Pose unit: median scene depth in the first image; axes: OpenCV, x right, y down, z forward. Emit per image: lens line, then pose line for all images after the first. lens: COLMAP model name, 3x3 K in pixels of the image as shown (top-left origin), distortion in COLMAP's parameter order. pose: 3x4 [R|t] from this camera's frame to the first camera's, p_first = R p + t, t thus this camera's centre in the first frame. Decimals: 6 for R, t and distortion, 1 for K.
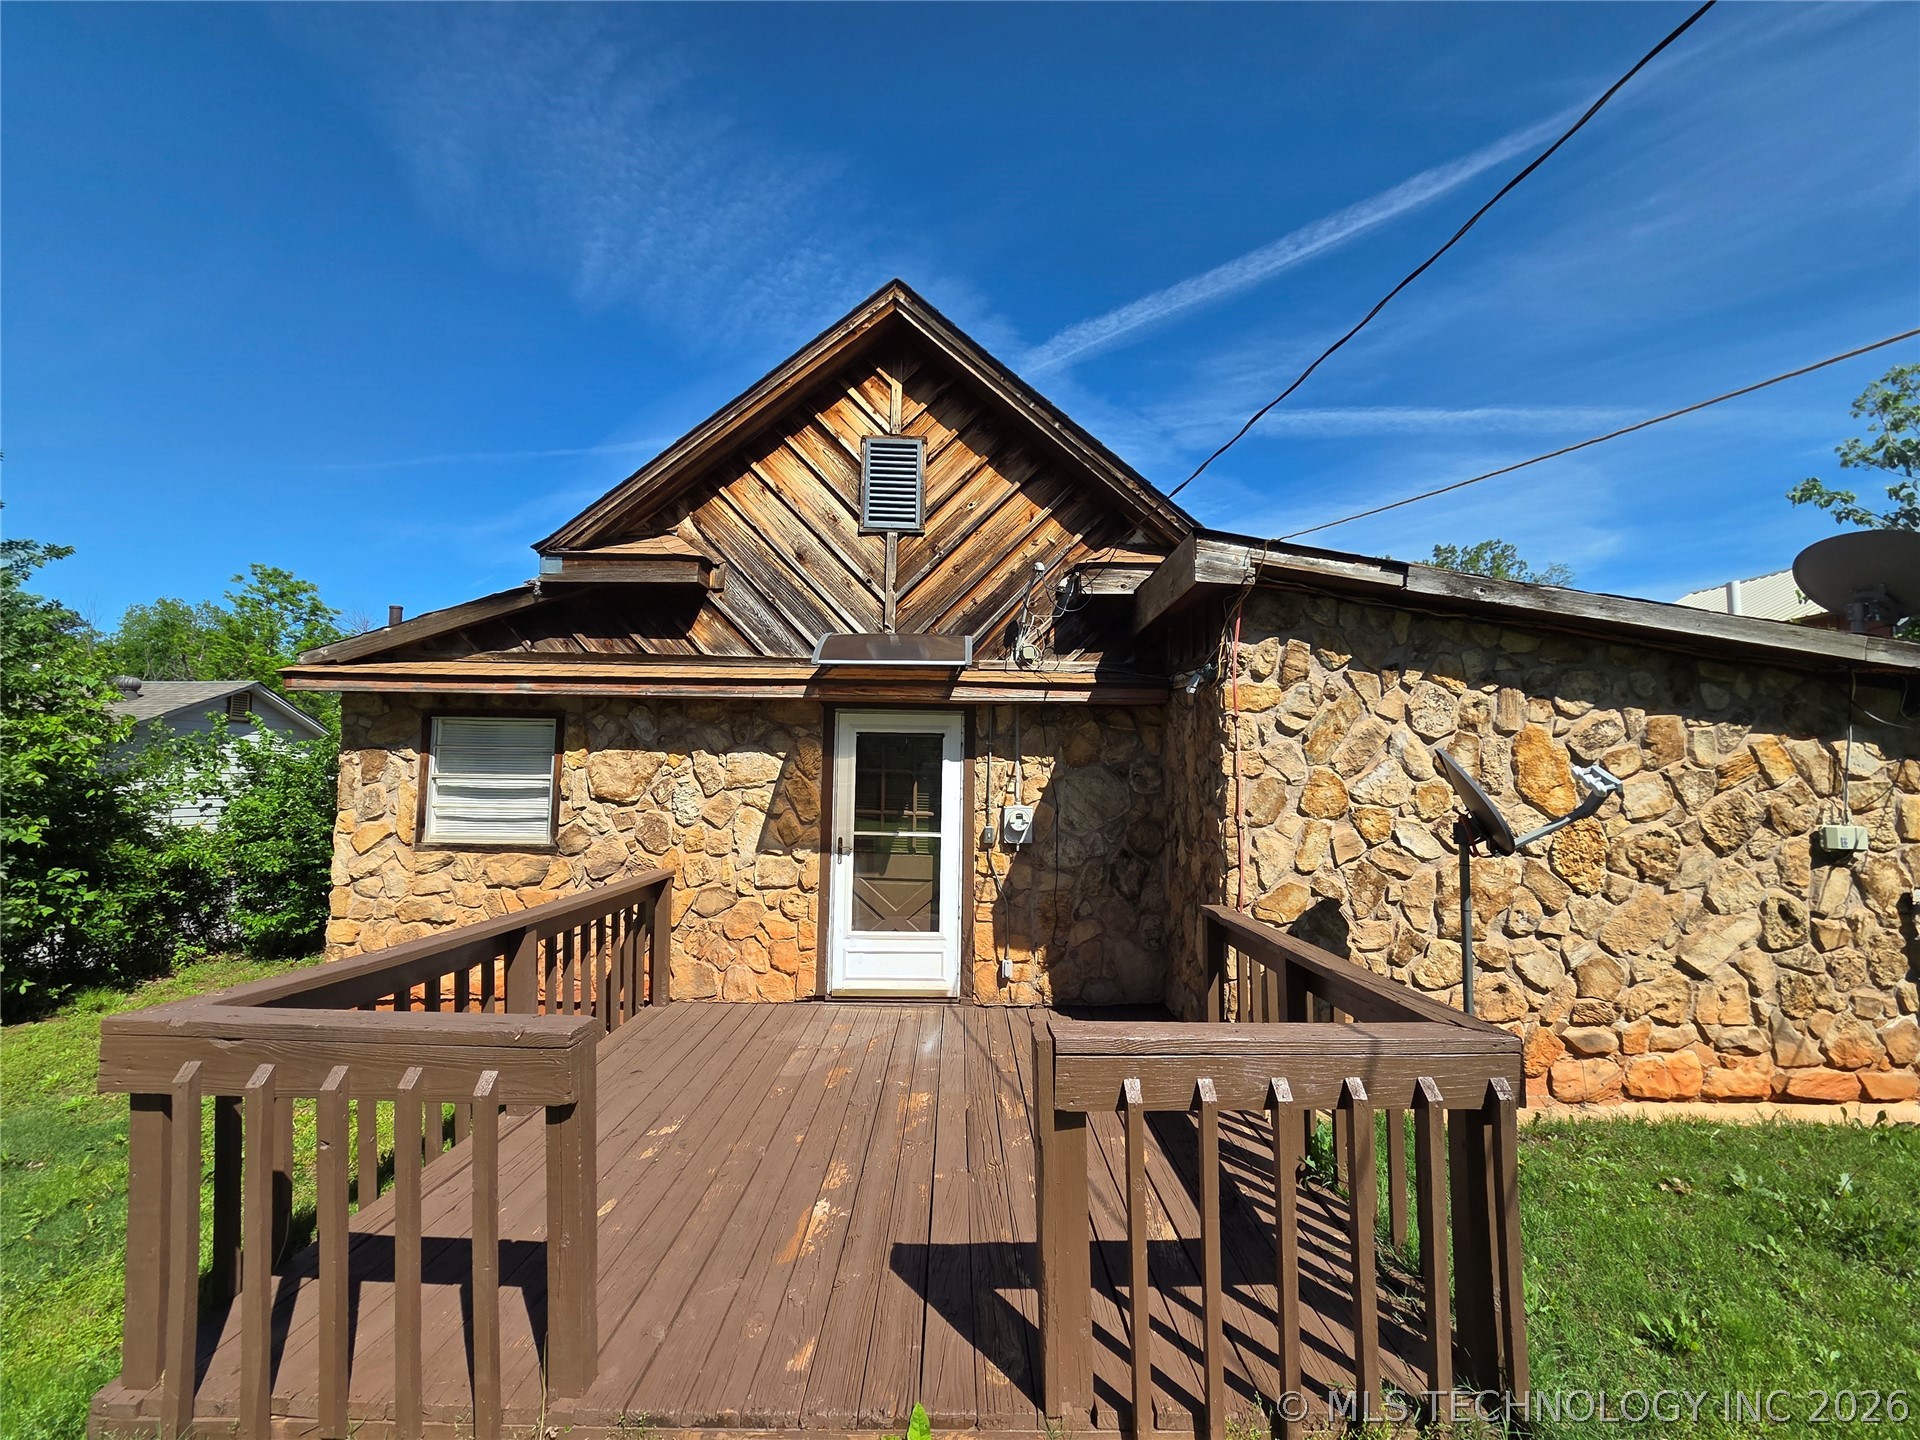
lens RADIAL K [[780.8, 0, 957.2], [0, 780.8, 731.2], [0, 0, 1]] dist [-0.000511, -0.000584]
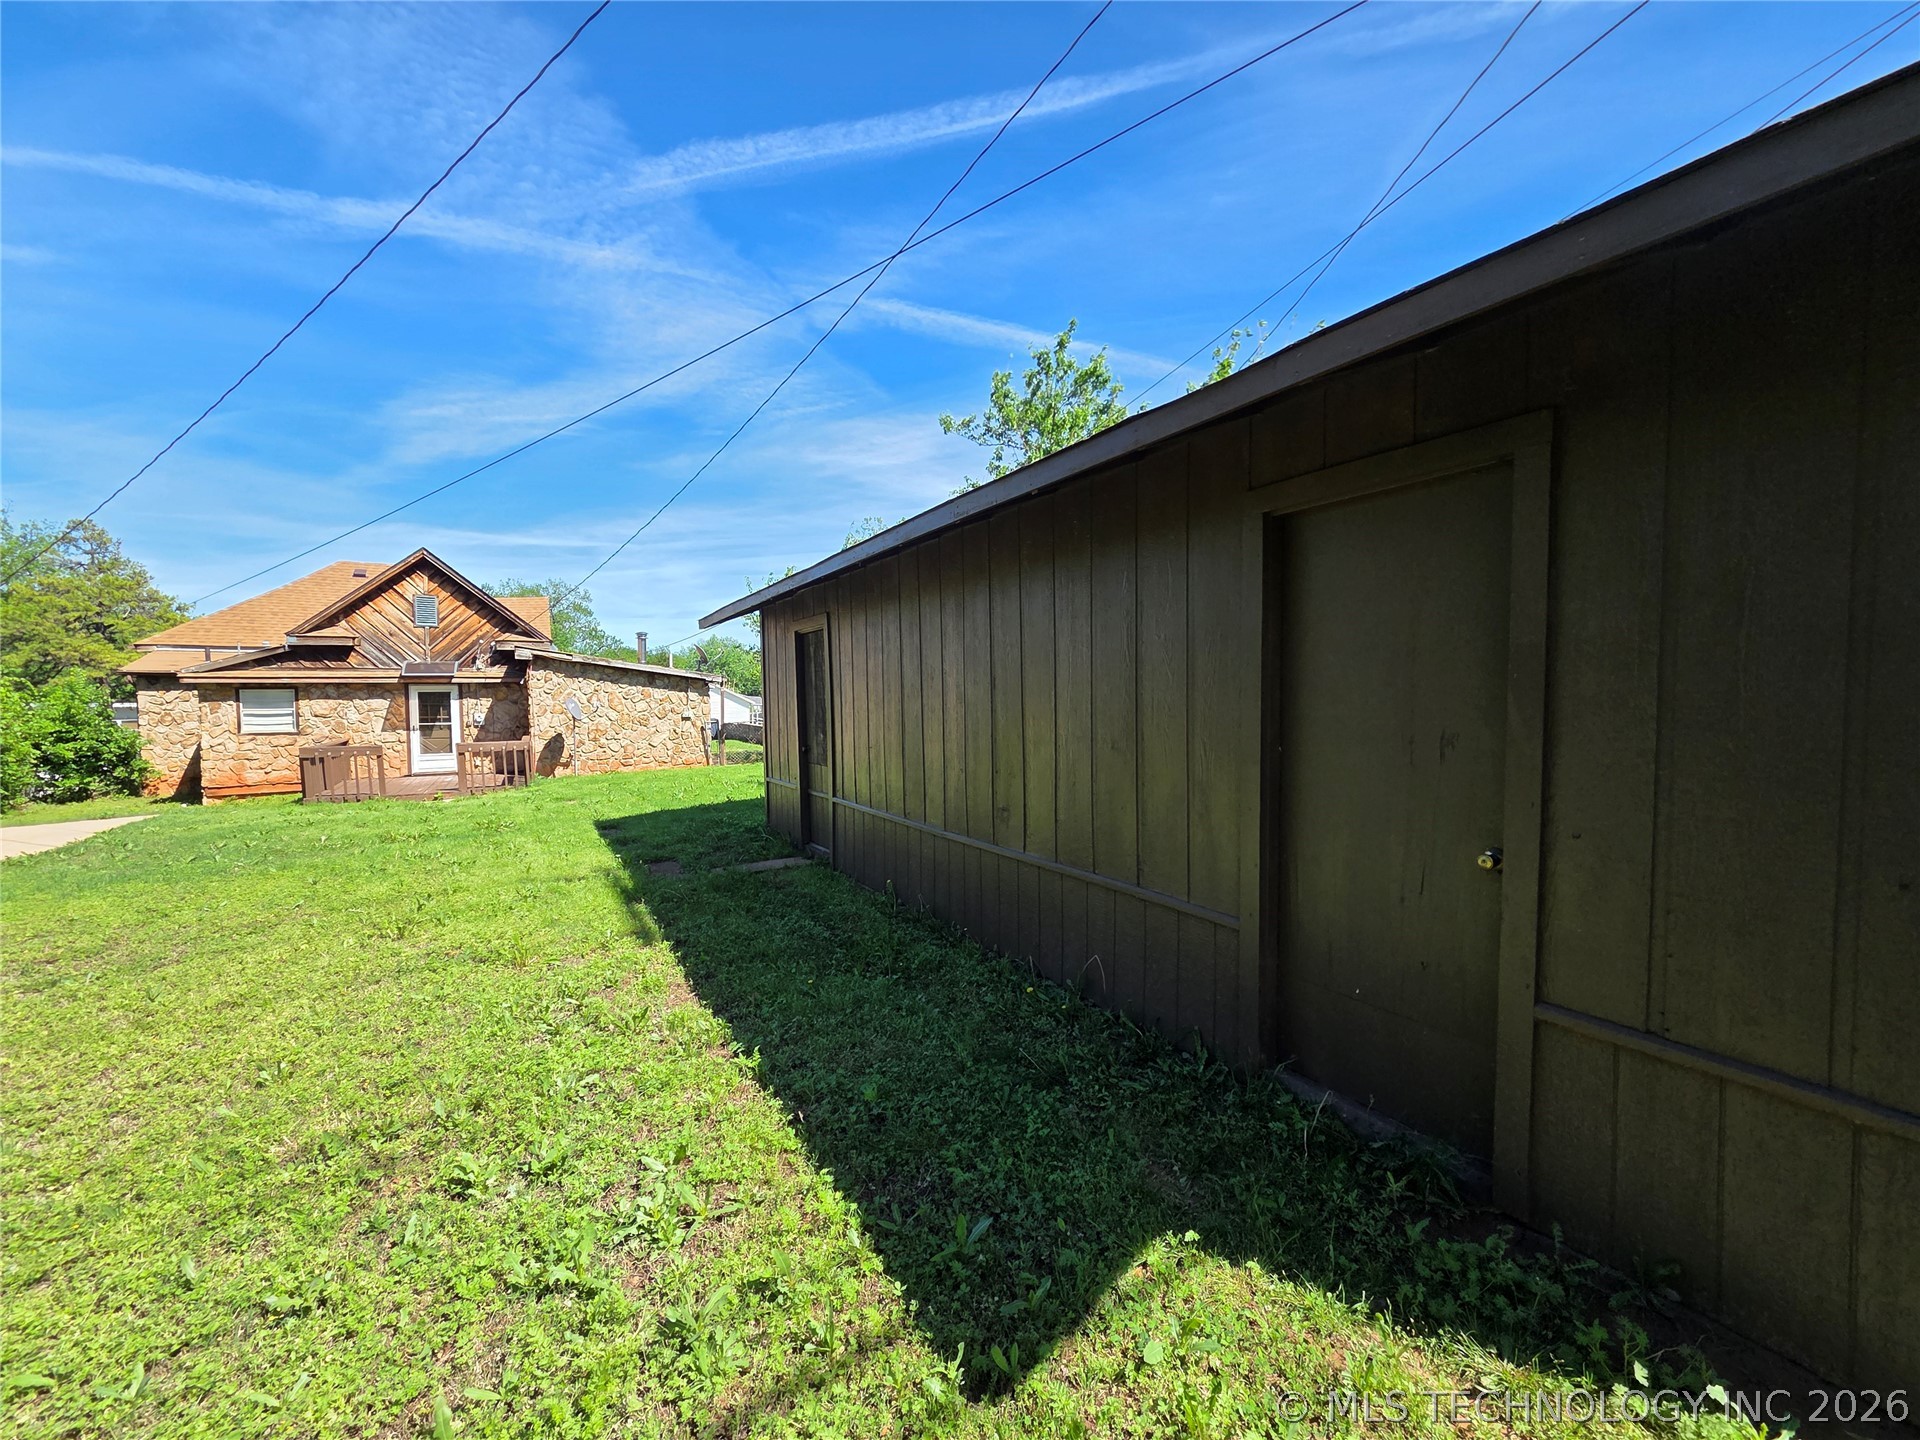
lens RADIAL K [[780.8, 0, 957.2], [0, 780.8, 731.2], [0, 0, 1]] dist [-0.000511, -0.000584]
pose [[0.875629, -0.045606, 0.480827, 0.258208], [-0.014248, 0.992660, 0.120099, -0.253739], [-0.482774, -0.112013, 0.868552, -2.830563]]
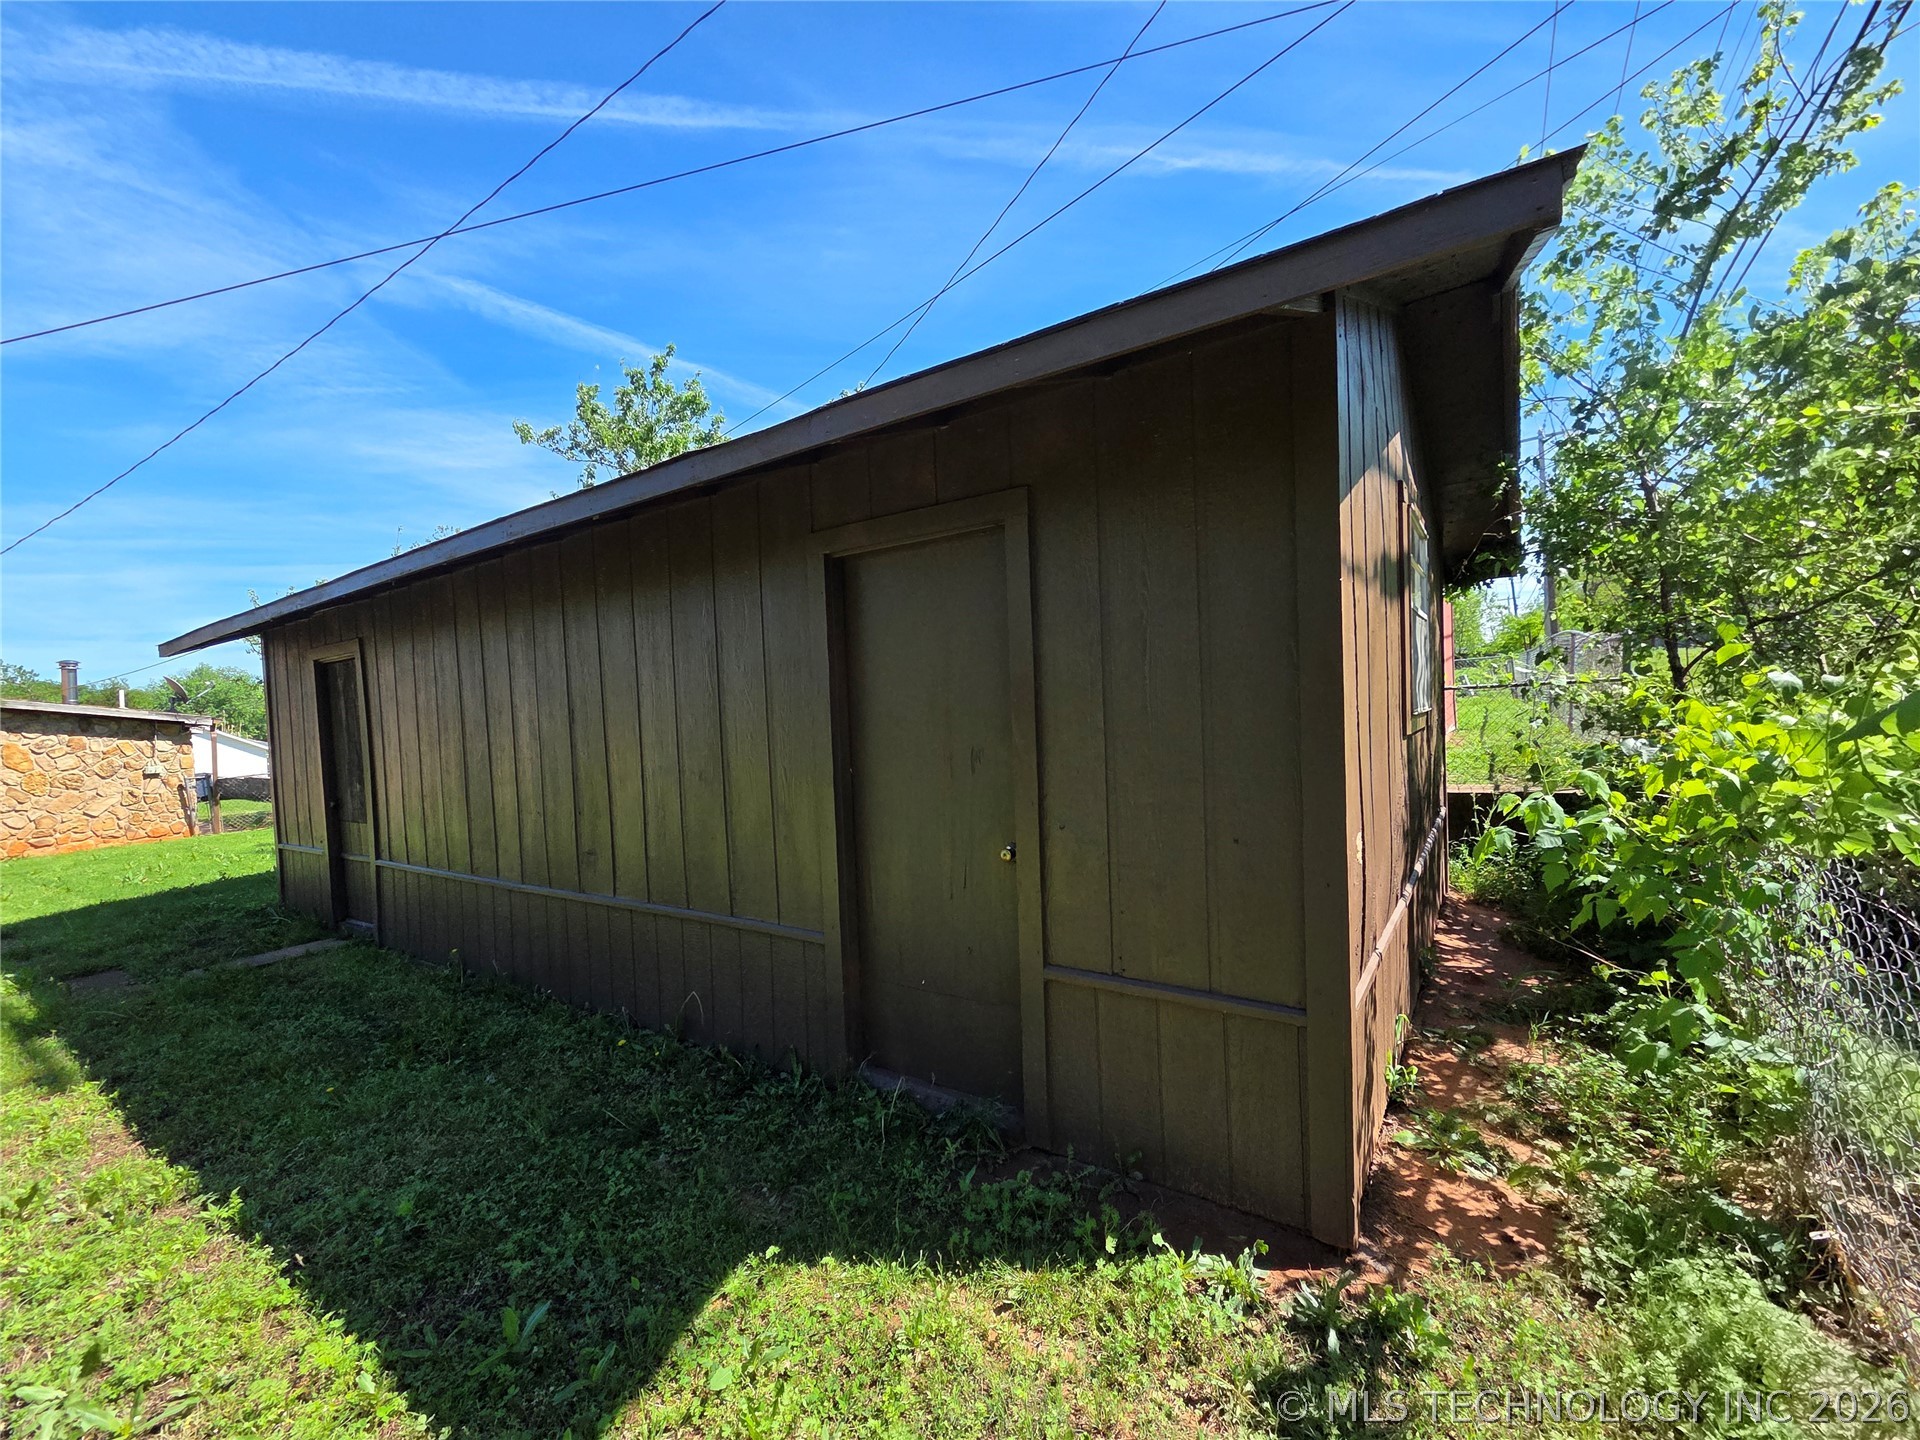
lens RADIAL K [[788.8, 0, 959.9], [0, 788.8, 723.8], [0, 0, 1]] dist [-0.000254, -0.000926]
pose [[0.575546, -0.050045, 0.816237, 0.293484], [-0.011611, 0.997525, 0.069348, -0.259661], [-0.817687, -0.049390, 0.573540, -2.915609]]
